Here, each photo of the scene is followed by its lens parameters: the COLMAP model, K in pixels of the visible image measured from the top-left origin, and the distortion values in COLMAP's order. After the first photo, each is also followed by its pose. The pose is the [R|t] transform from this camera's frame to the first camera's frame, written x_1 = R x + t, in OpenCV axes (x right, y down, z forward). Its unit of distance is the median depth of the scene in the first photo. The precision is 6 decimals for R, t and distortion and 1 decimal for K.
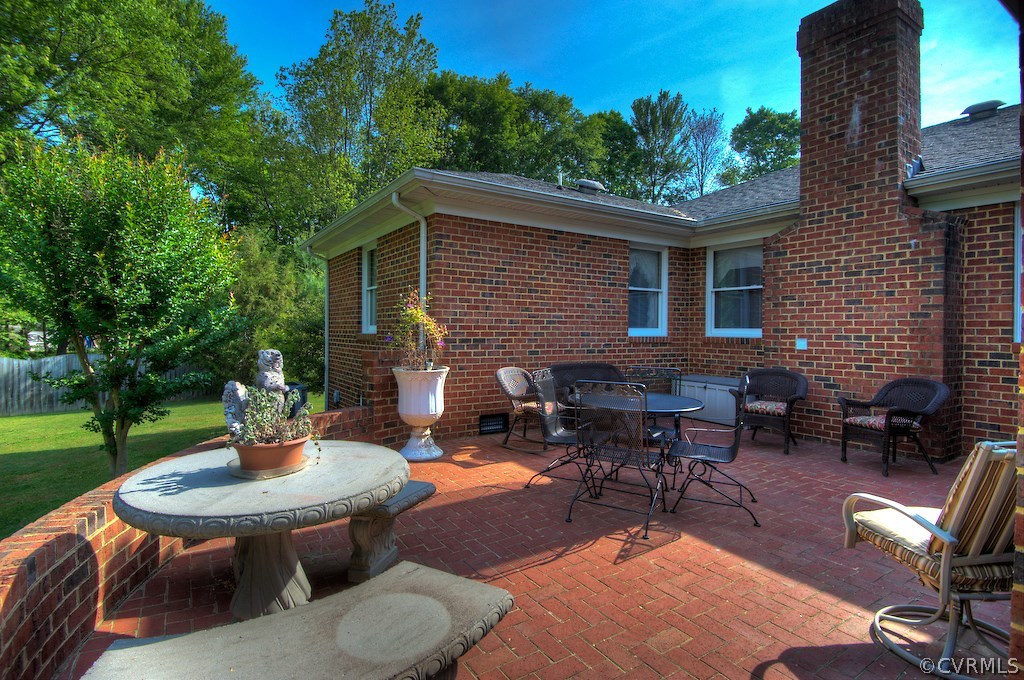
lens RADIAL K [[499.9, 0, 511.0], [0, 499.9, 333.5], [0, 0, 1]] dist [0.000824, 0.000031]
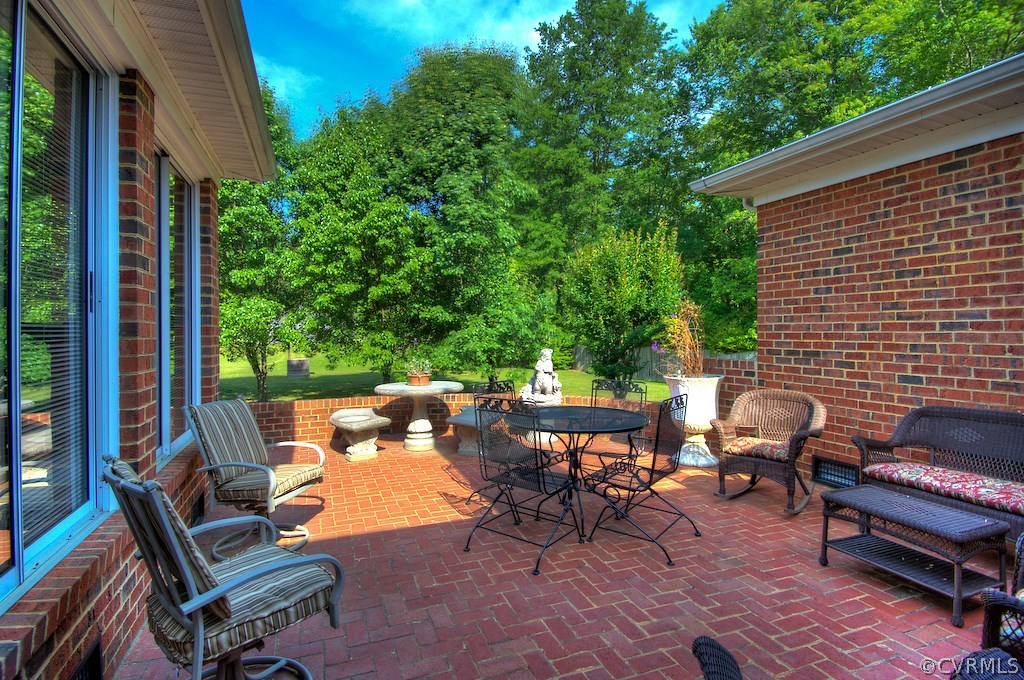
lens RADIAL K [[552.0, 0, 511.5], [0, 552.0, 339.4], [0, 0, 1]] dist [-0.006620, -0.001178]
pose [[-0.231089, 0.000889, -0.972932, 0.818965], [-0.018620, 0.999812, 0.005336, -0.003110], [0.972754, 0.019349, -0.231029, 0.738779]]
